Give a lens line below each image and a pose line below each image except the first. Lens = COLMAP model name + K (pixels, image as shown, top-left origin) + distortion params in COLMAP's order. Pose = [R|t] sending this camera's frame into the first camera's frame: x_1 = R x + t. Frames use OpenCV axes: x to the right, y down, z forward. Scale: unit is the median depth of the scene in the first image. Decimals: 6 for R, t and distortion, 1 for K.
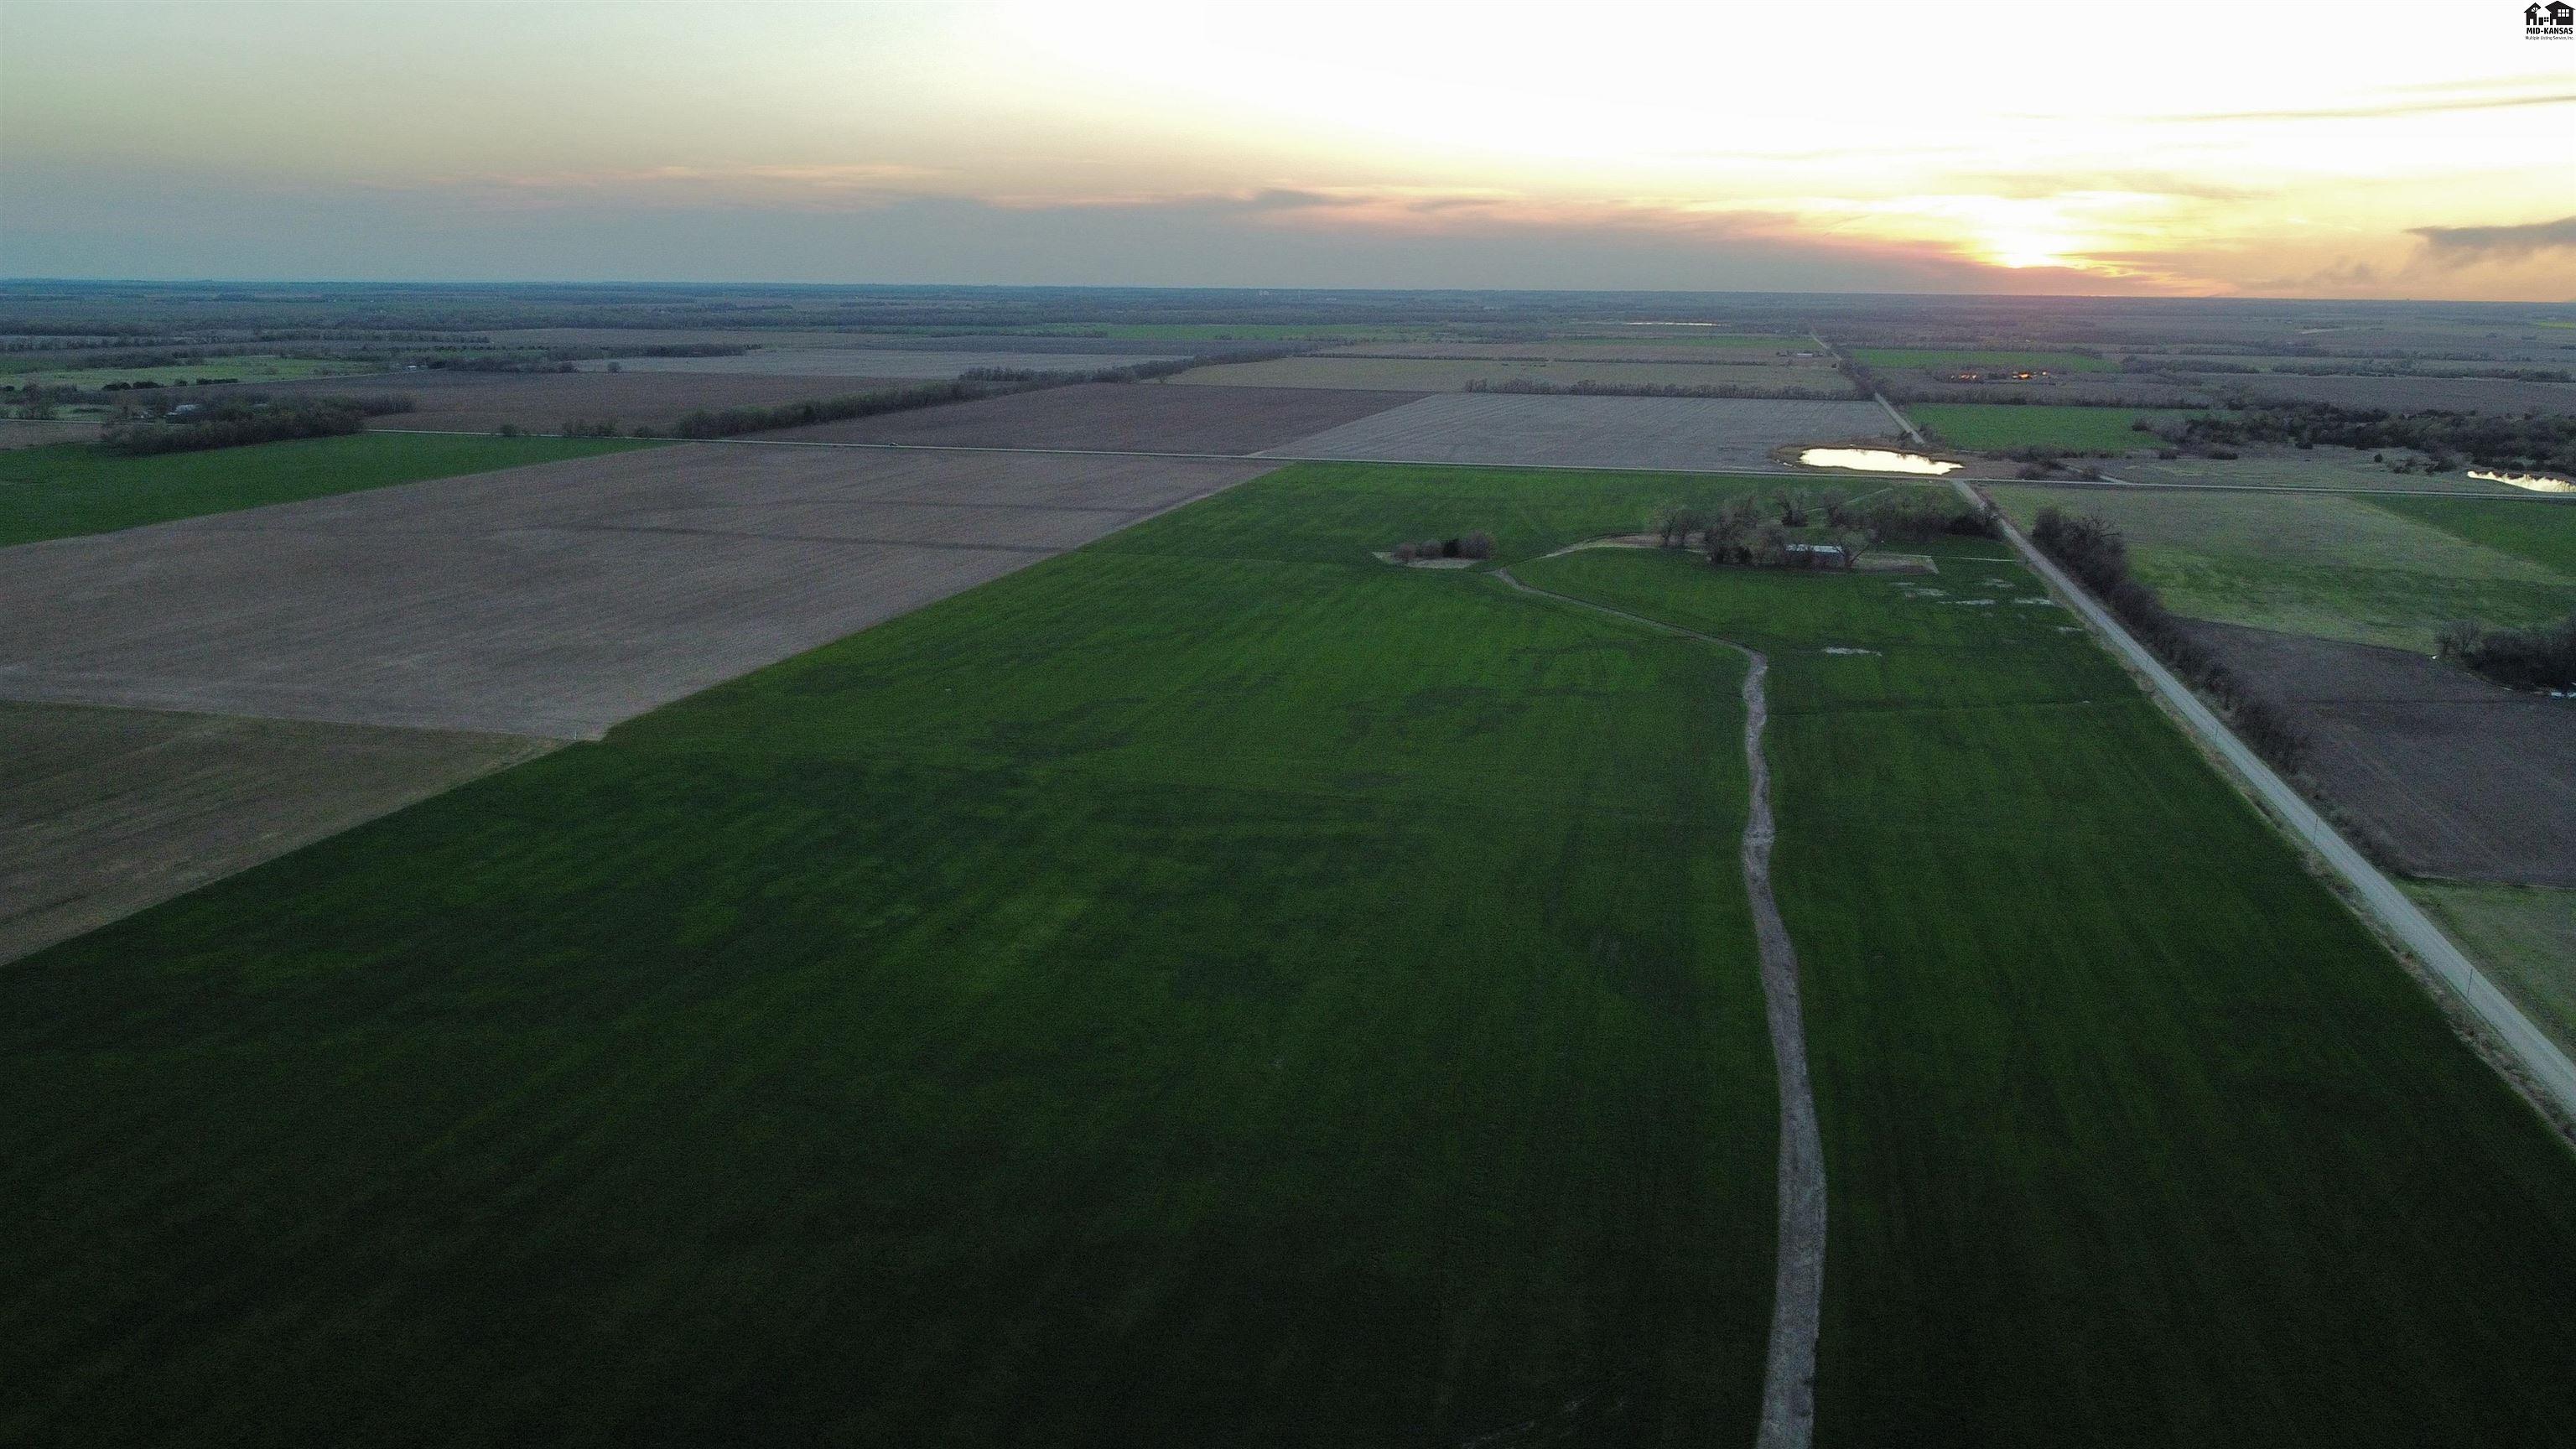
lens RADIAL K [[1958.7, 0, 1277.1], [0, 1958.7, 724.8], [0, 0, 1]] dist [-0.001025, -0.002938]
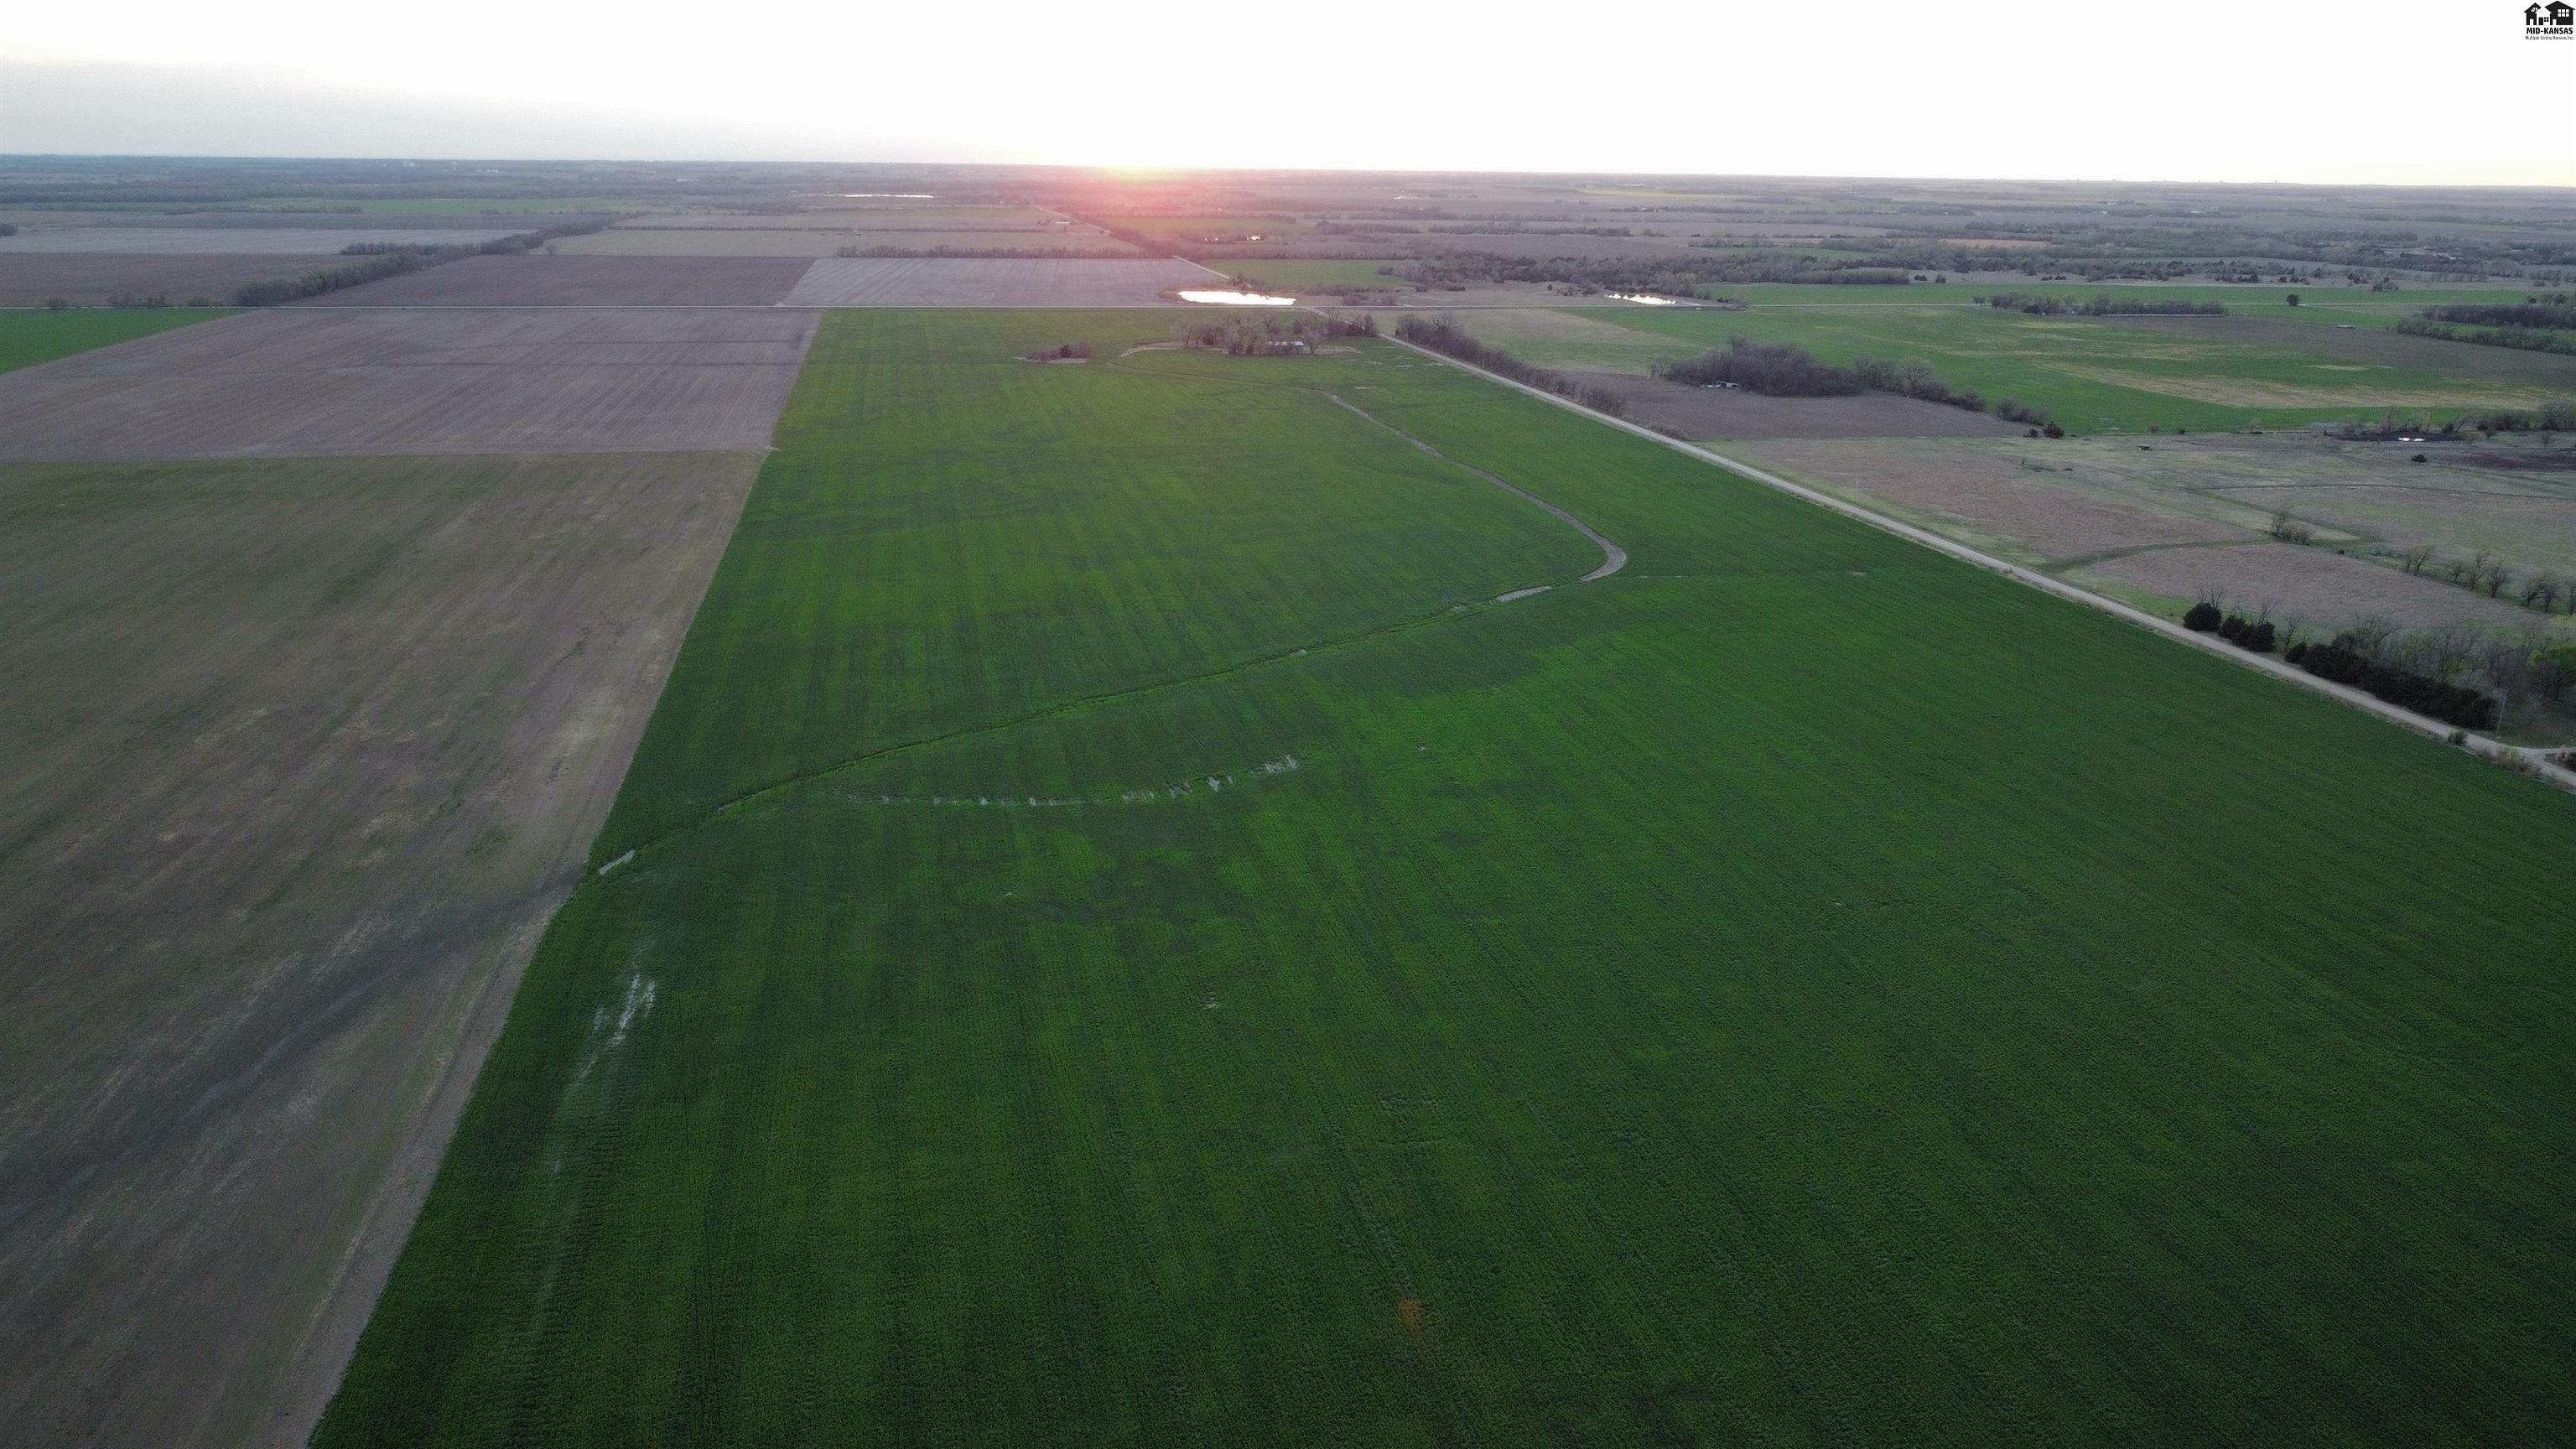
lens RADIAL K [[1958.7, 0, 1277.1], [0, 1958.7, 724.8], [0, 0, 1]] dist [-0.001025, -0.002938]
pose [[0.912478, -0.111638, 0.393599, -0.229668], [0.086876, 0.992983, 0.080238, 0.051892], [-0.399794, -0.039021, 0.915774, -0.265325]]
